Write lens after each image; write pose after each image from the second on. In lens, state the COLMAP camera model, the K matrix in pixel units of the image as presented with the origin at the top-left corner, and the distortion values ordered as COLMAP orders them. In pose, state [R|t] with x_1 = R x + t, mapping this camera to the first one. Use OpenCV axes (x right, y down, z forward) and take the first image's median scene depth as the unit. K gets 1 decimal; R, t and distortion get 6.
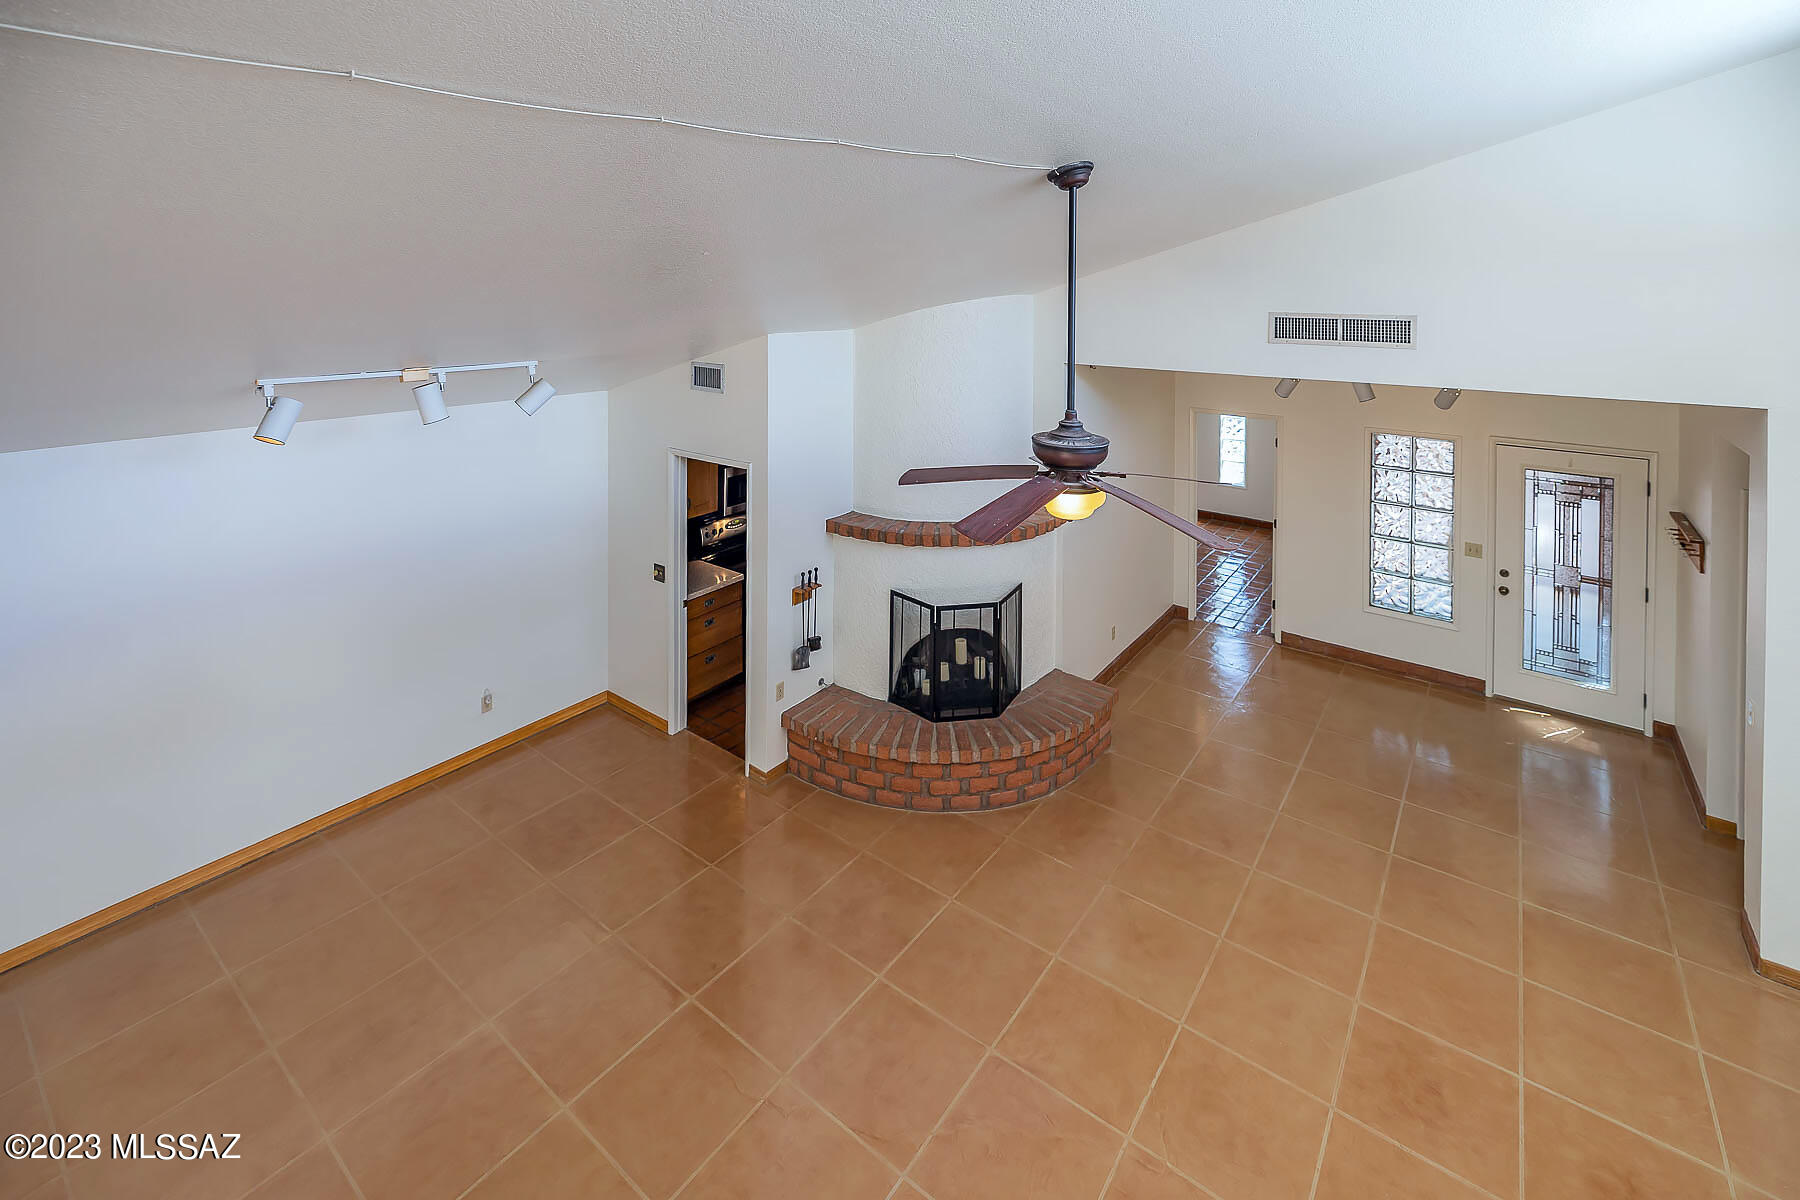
lens RADIAL K [[808.4, 0, 893.2], [0, 808.4, 363.4], [0, 0, 1]] dist [0.001165, 0.000619]
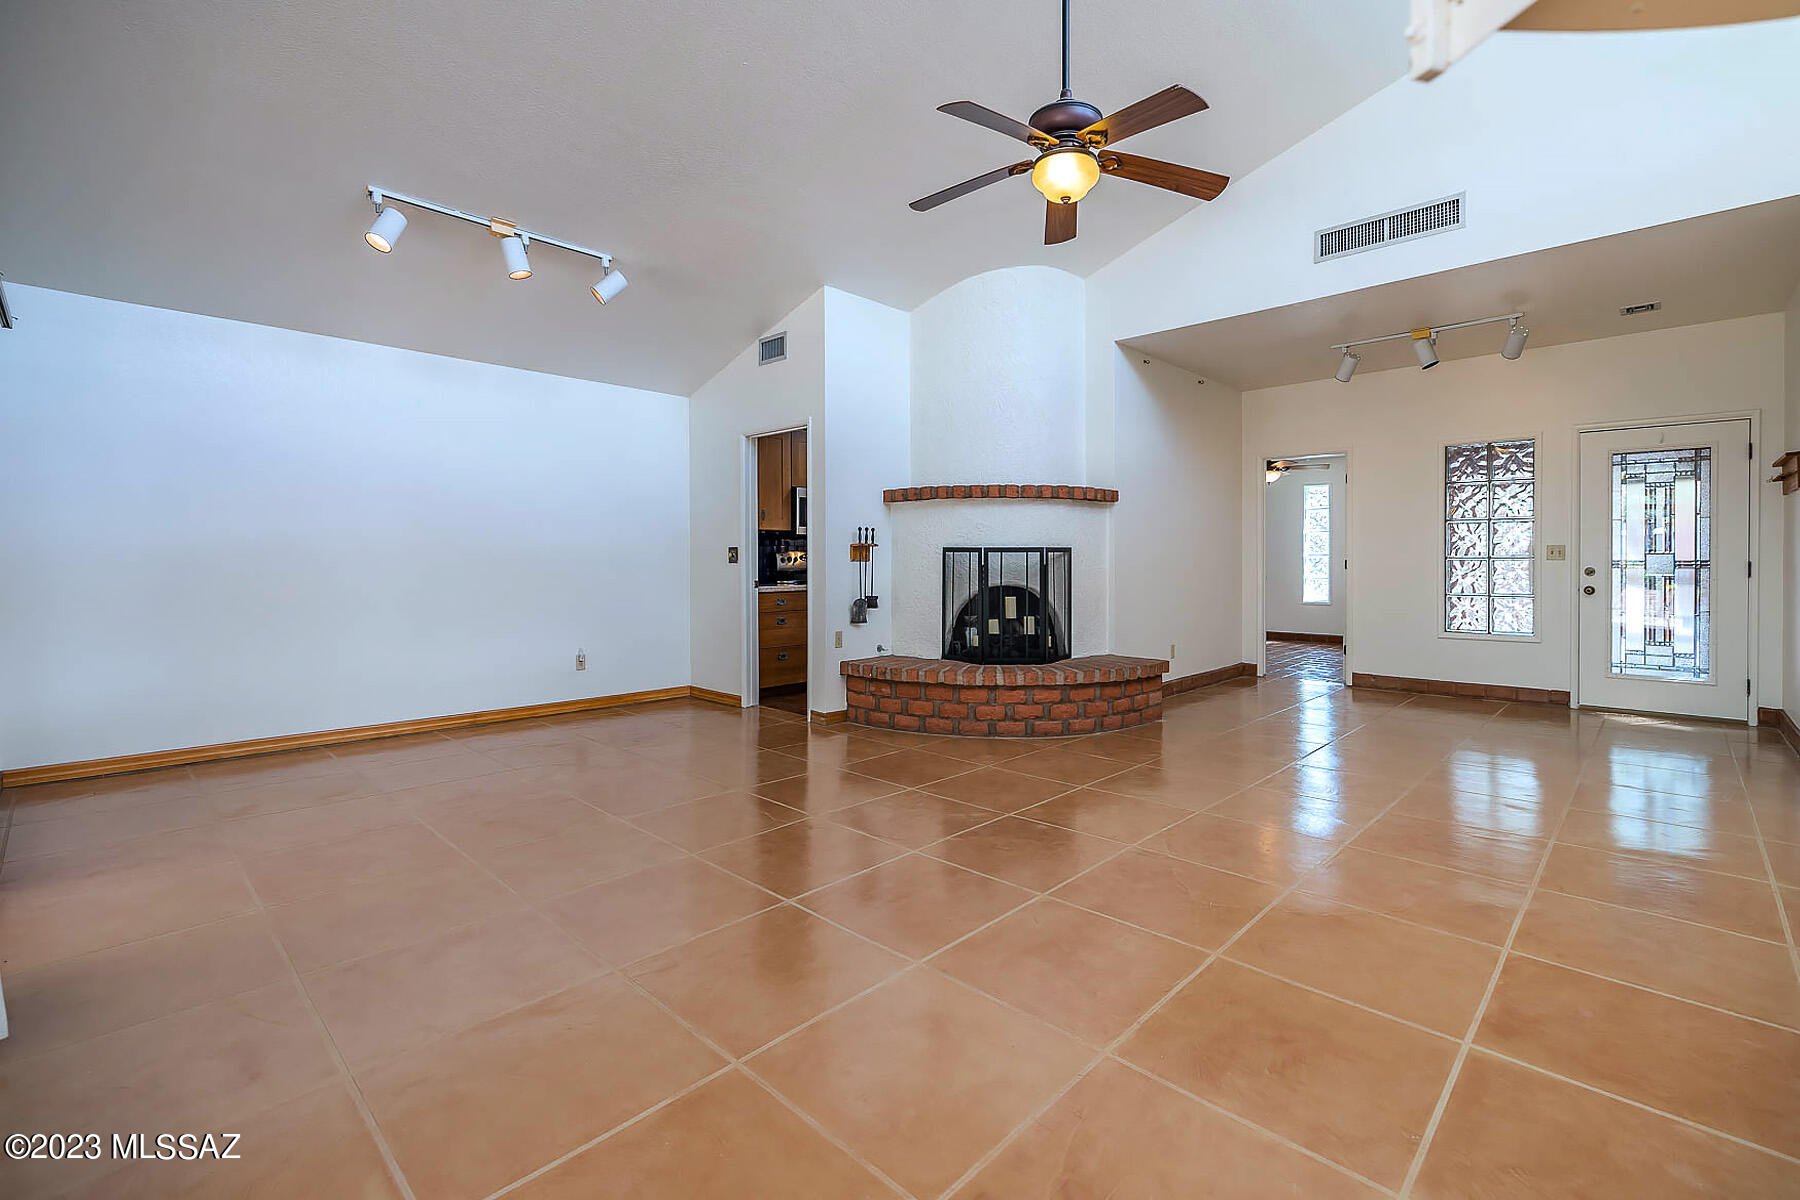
lens RADIAL K [[785.7, 0, 903.7], [0, 785.7, 608.8], [0, 0, 1]] dist [0.001115, 0.000082]
pose [[0.993542, 0.000449, -0.113462, 0.061929], [-0.000541, 1.000000, -0.000781, 0.358641], [0.113462, 0.000838, 0.993542, -0.021911]]
